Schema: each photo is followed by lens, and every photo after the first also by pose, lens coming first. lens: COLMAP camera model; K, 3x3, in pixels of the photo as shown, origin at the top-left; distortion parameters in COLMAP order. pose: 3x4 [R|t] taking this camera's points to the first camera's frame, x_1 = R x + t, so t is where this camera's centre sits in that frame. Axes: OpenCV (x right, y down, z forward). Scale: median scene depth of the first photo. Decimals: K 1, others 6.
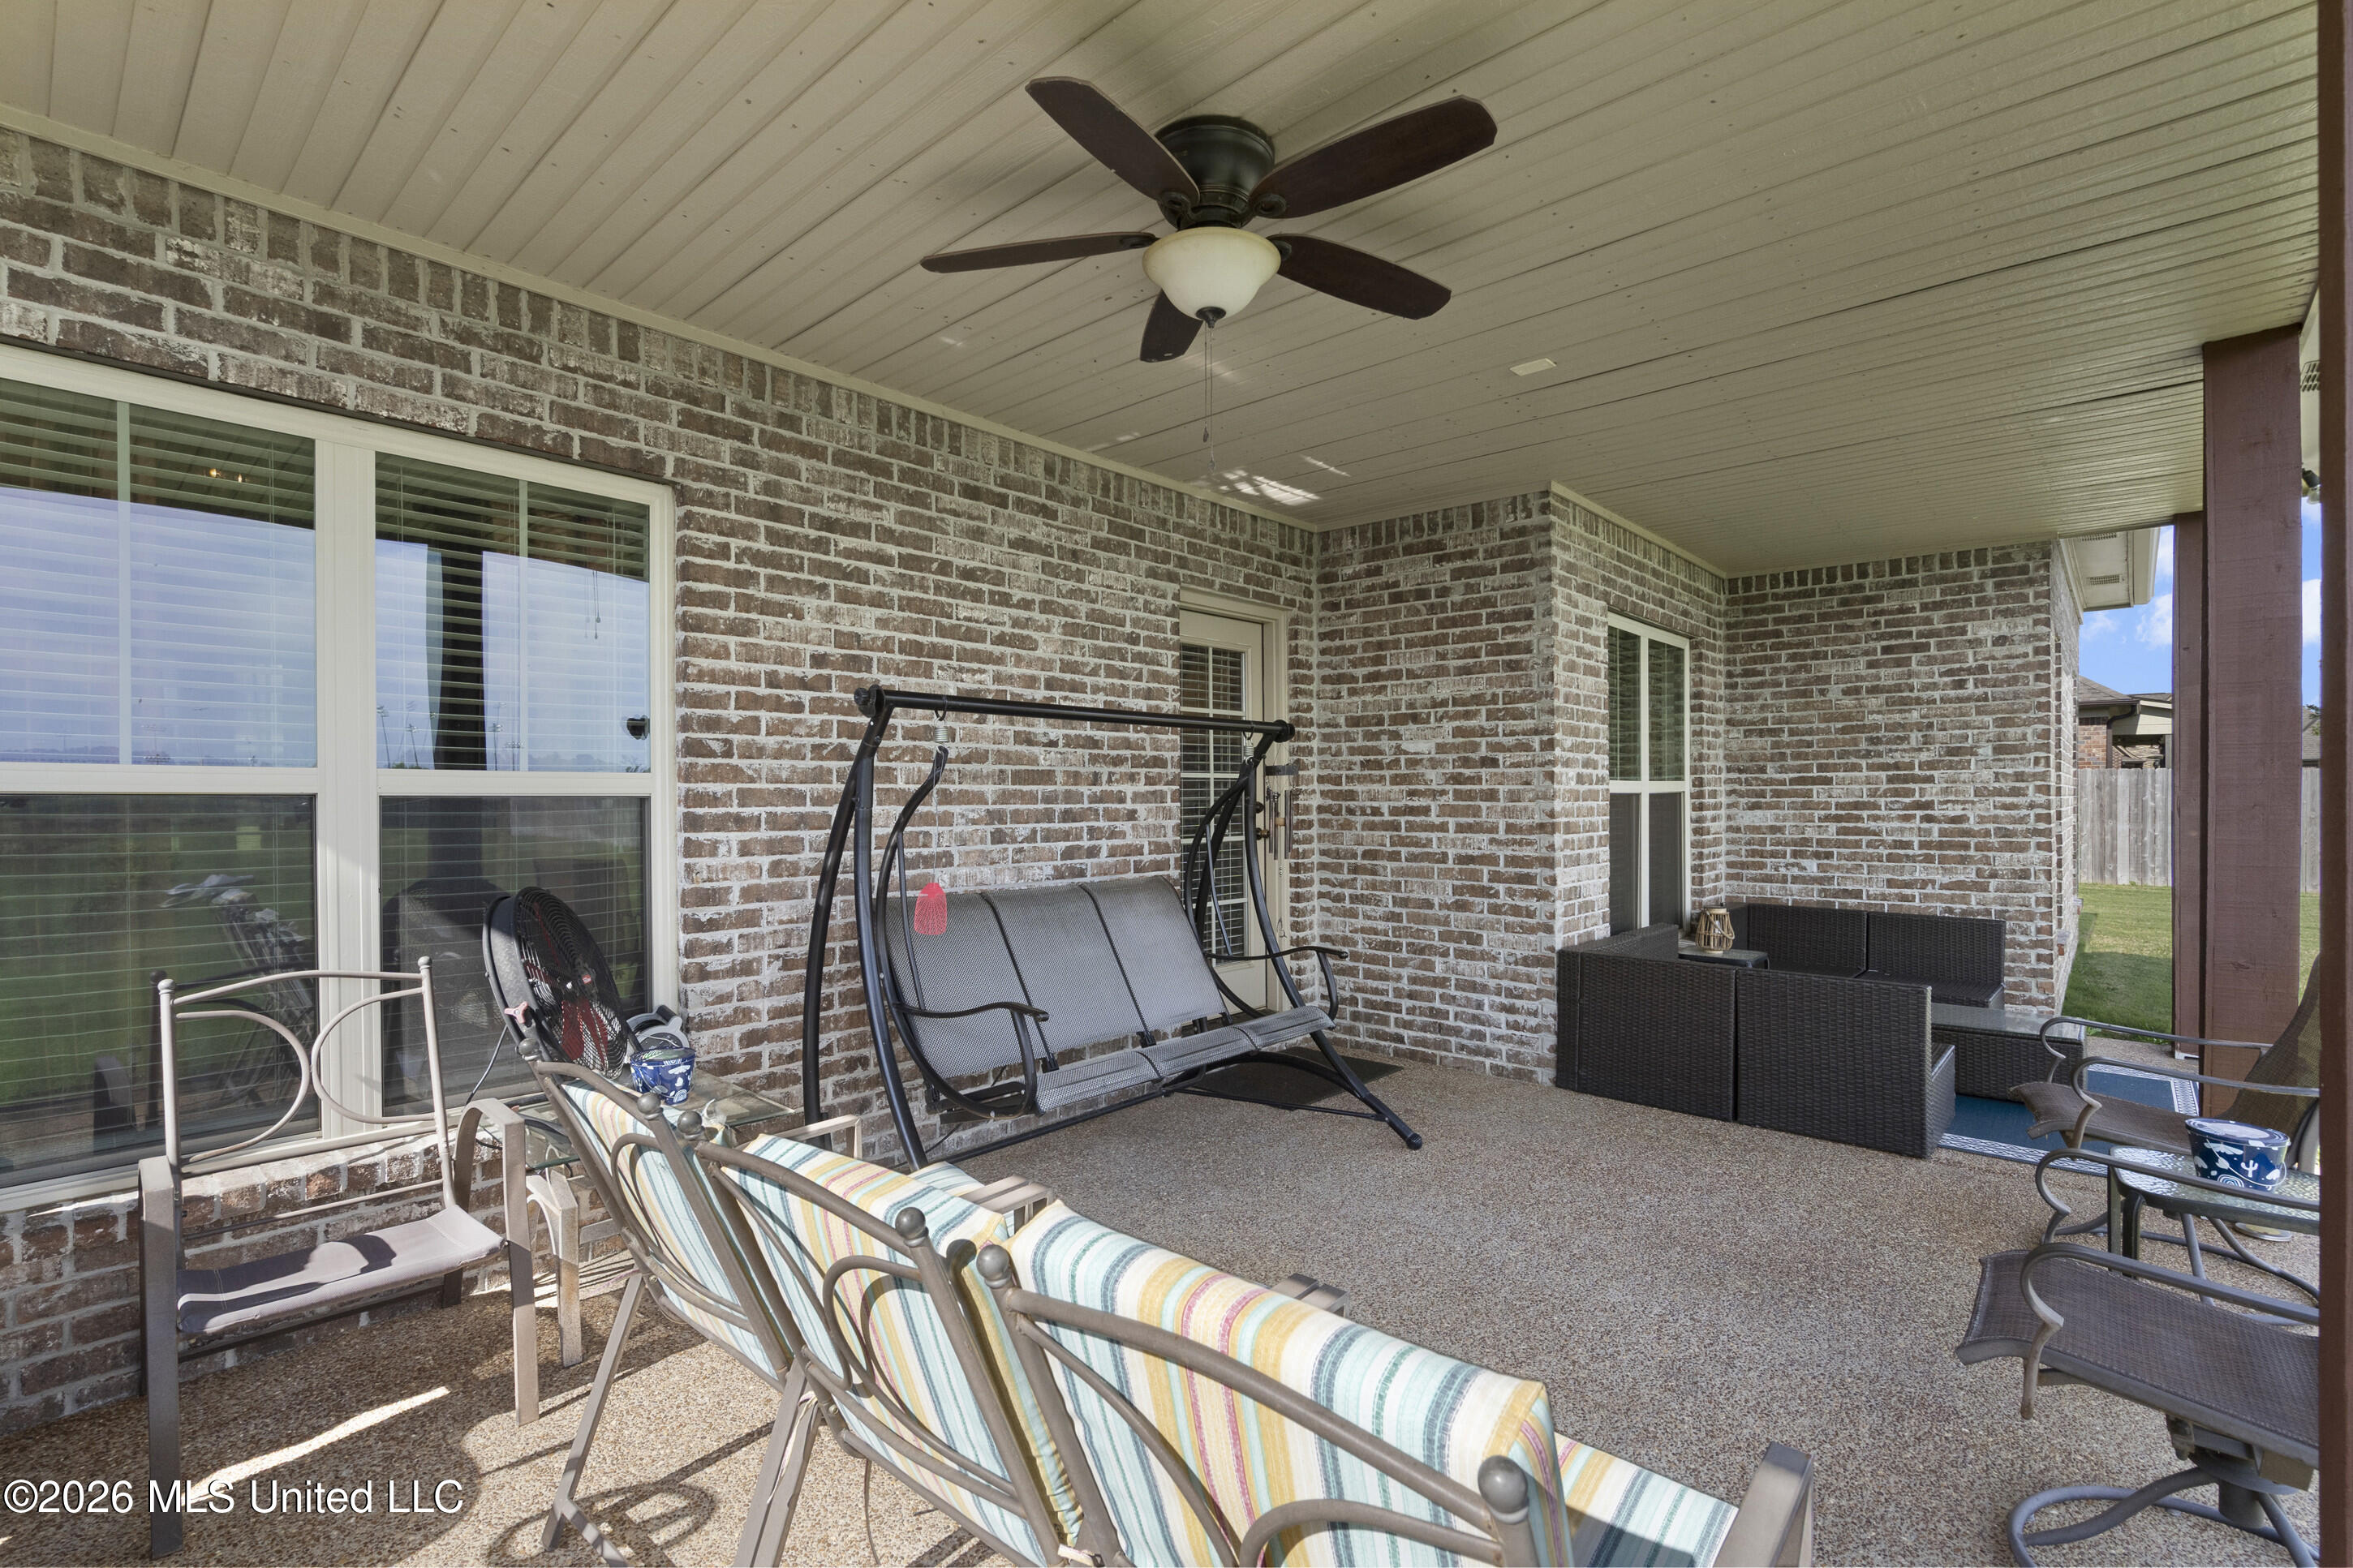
lens RADIAL K [[1078.0, 0, 1140.8], [0, 1078.0, 792.2], [0, 0, 1]] dist [-0.005778, 0.001421]
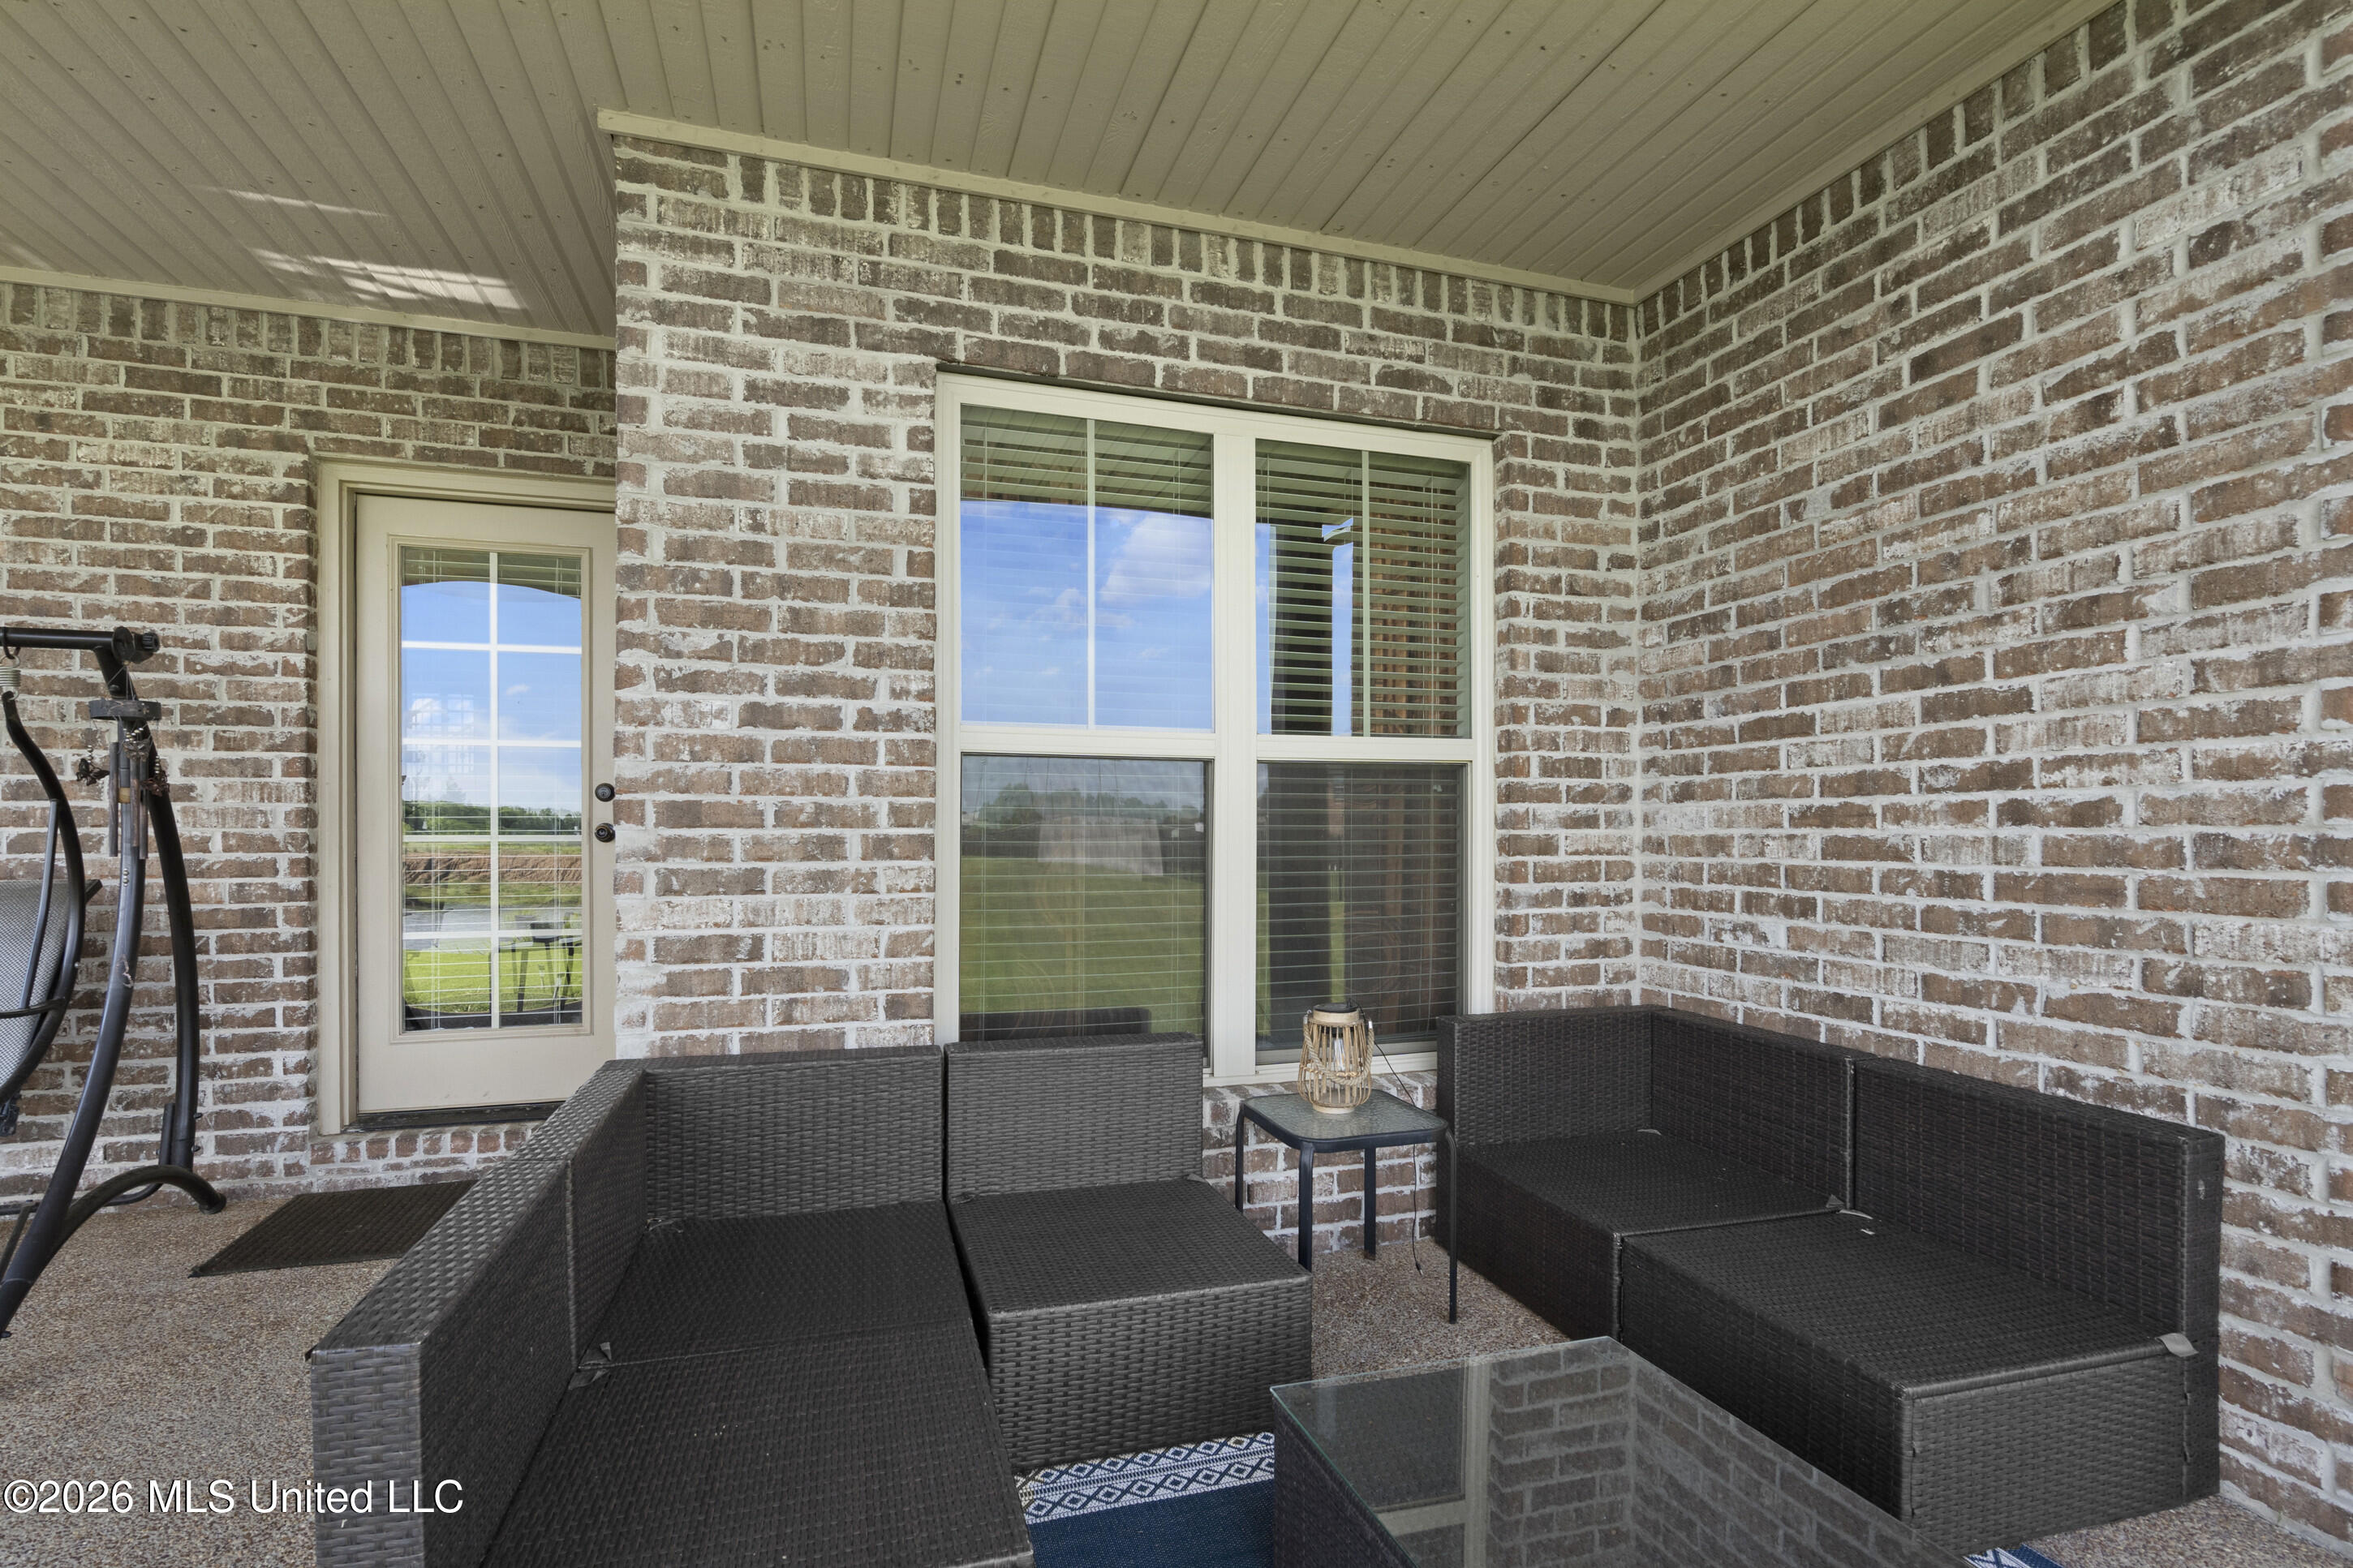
lens RADIAL K [[1078.0, 0, 1135.8], [0, 1078.0, 820.7], [0, 0, 1]] dist [-0.005778, 0.001421]
pose [[0.863216, 0.002390, -0.504829, 0.686614], [-0.003566, 0.999993, -0.001364, 0.029869], [0.504822, 0.002978, 0.863218, 0.569880]]
